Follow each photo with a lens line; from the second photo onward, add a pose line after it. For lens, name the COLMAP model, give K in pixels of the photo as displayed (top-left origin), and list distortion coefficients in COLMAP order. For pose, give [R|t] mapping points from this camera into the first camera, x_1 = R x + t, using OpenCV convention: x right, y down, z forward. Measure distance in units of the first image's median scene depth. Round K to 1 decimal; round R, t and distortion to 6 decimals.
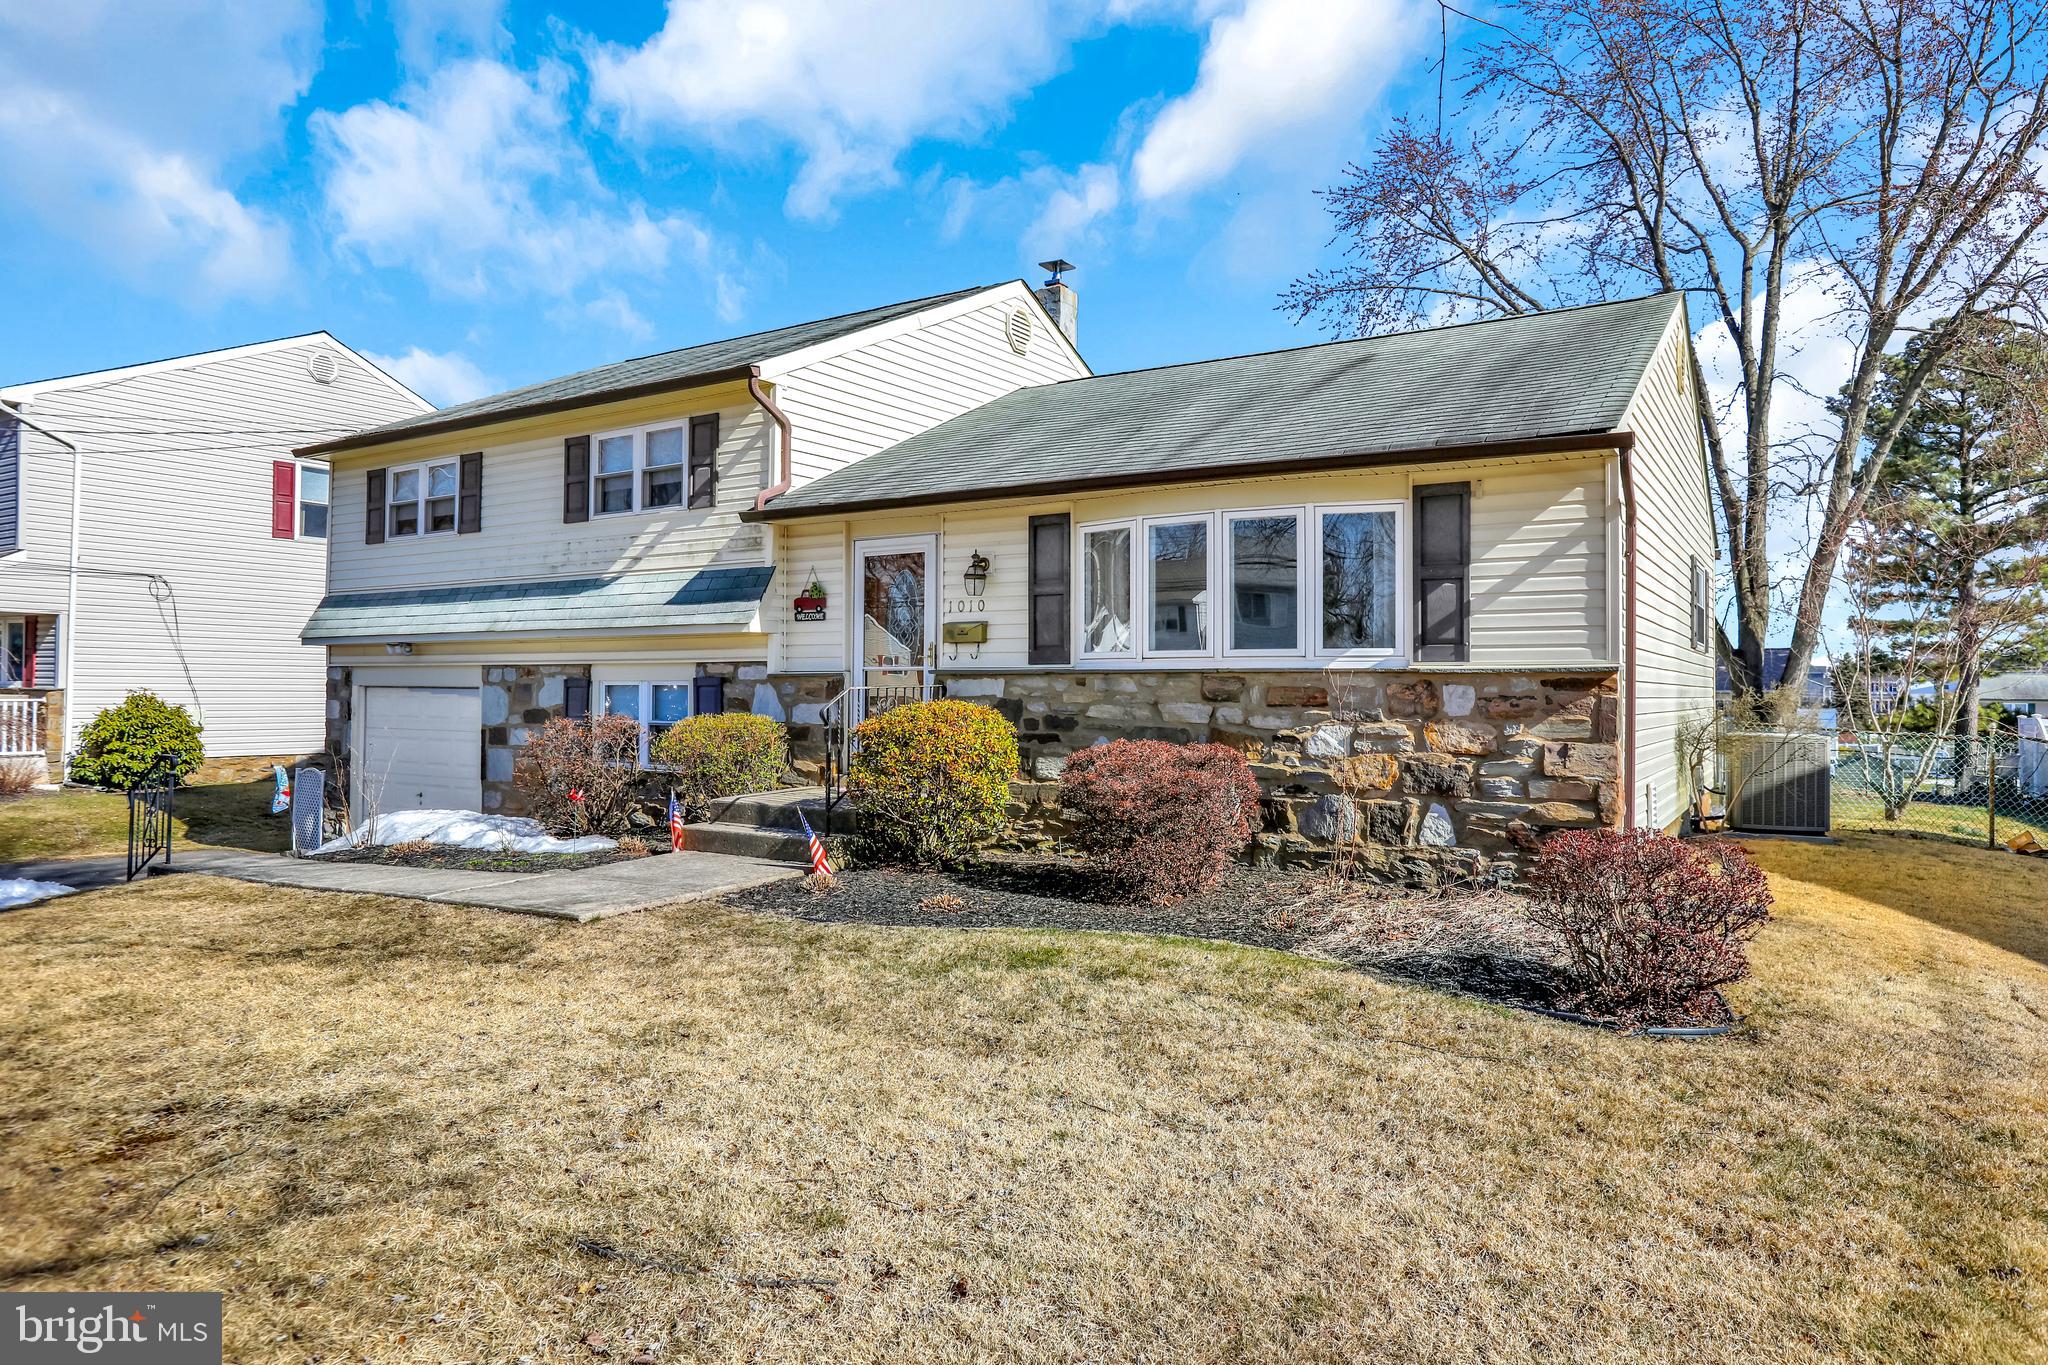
lens RADIAL K [[1272.3, 0, 1023.4], [0, 1272.3, 678.2], [0, 0, 1]] dist [-0.006646, 0.000023]
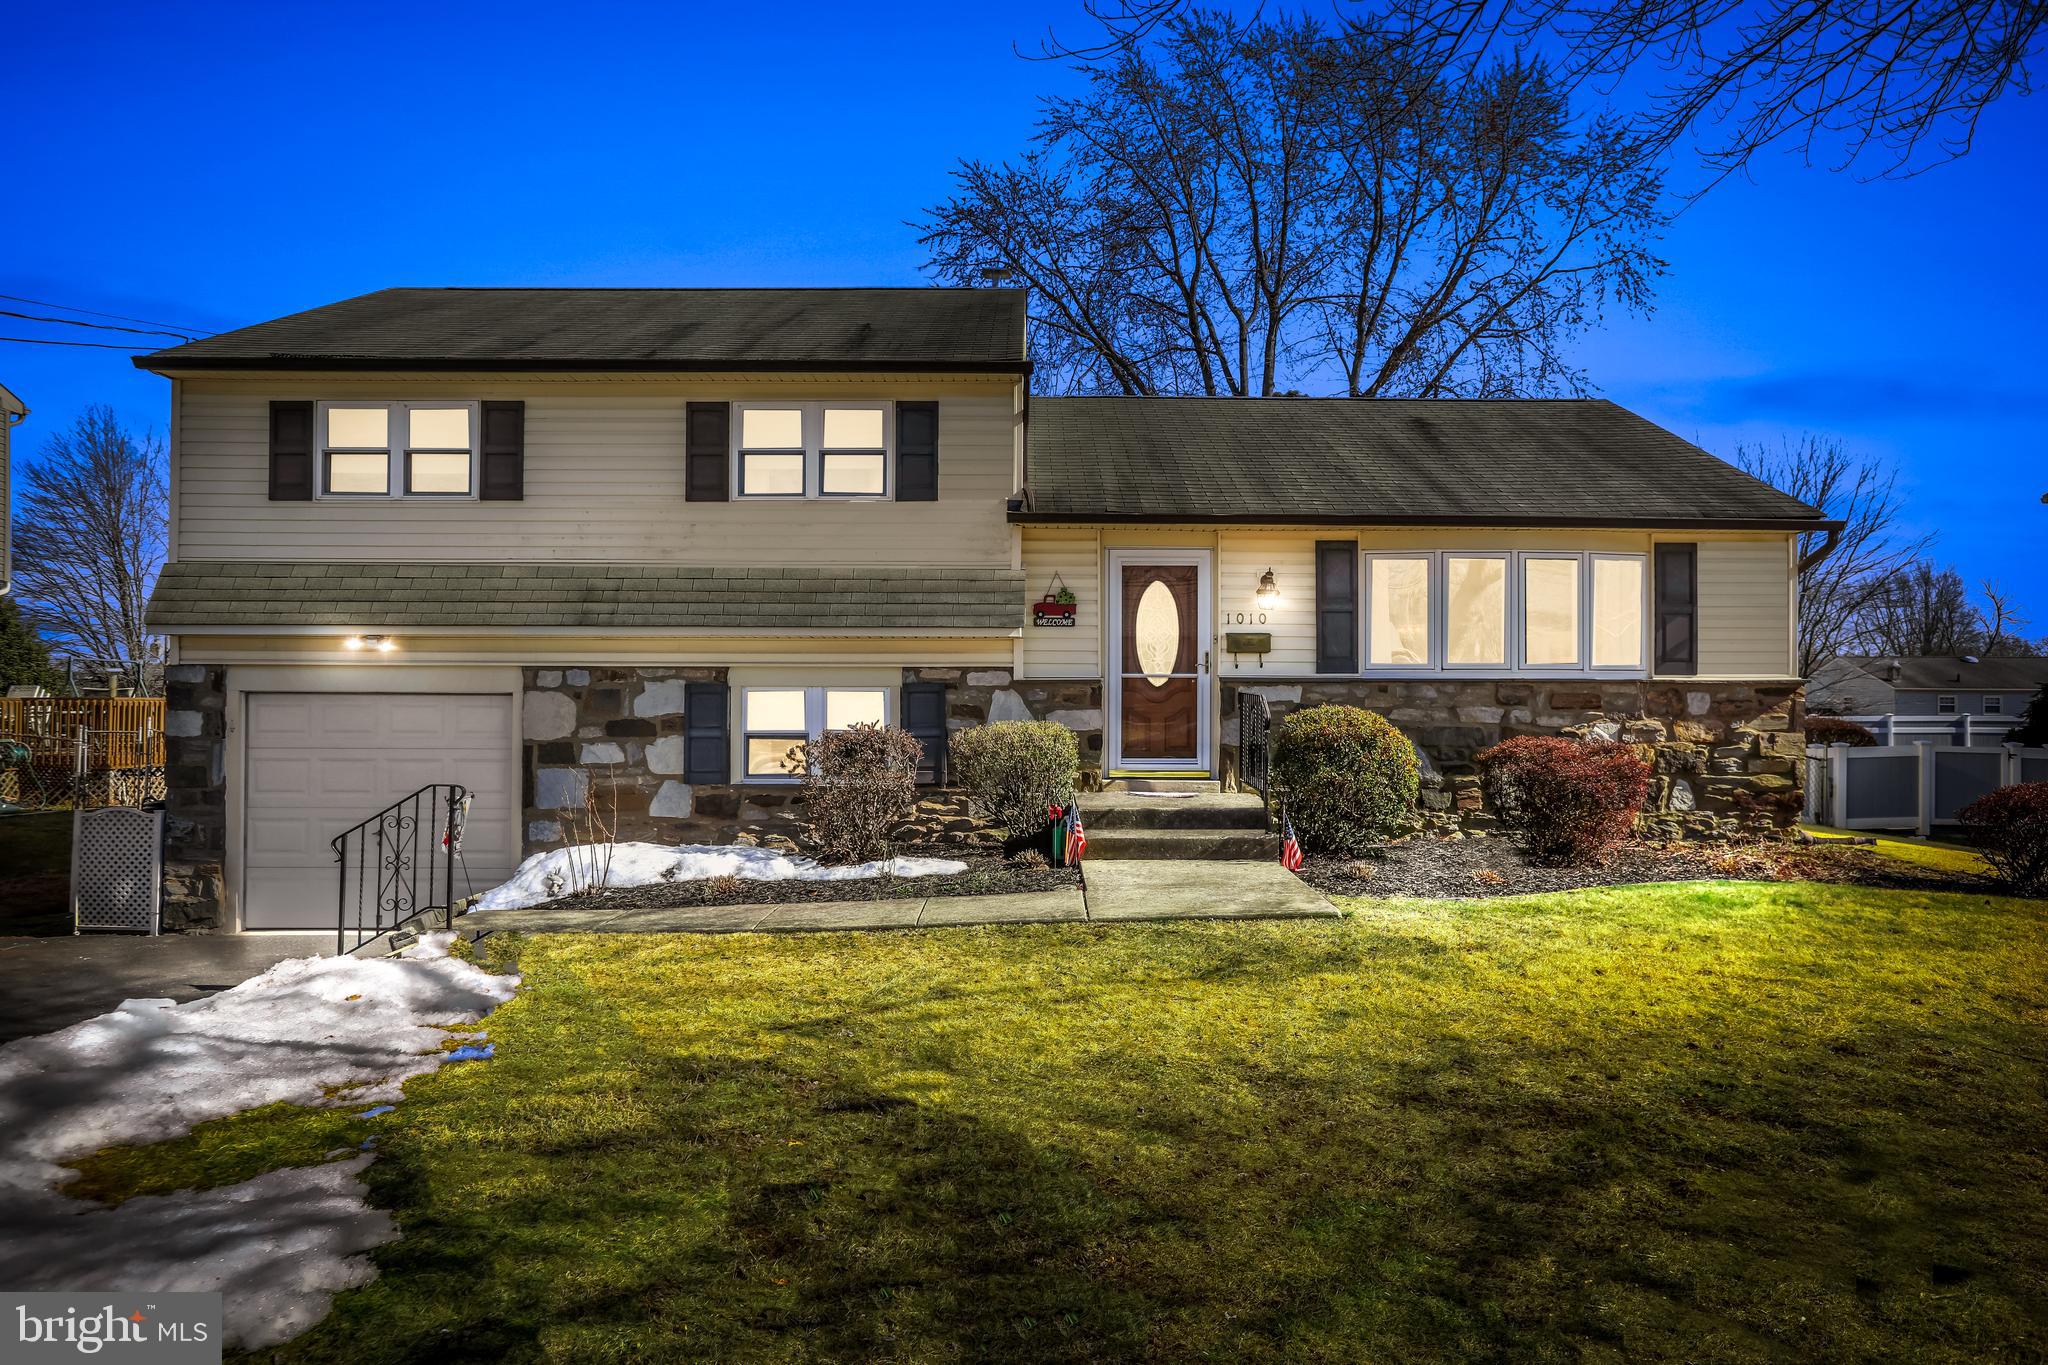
lens RADIAL K [[1344.3, 0, 1023.8], [0, 1344.3, 683.1], [0, 0, 1]] dist [0.002101, 0.000081]
pose [[0.832718, 0.001933, 0.553694, -0.972881], [-0.004257, 0.999987, 0.002912, -0.005119], [-0.553681, -0.004782, 0.832715, 0.178823]]
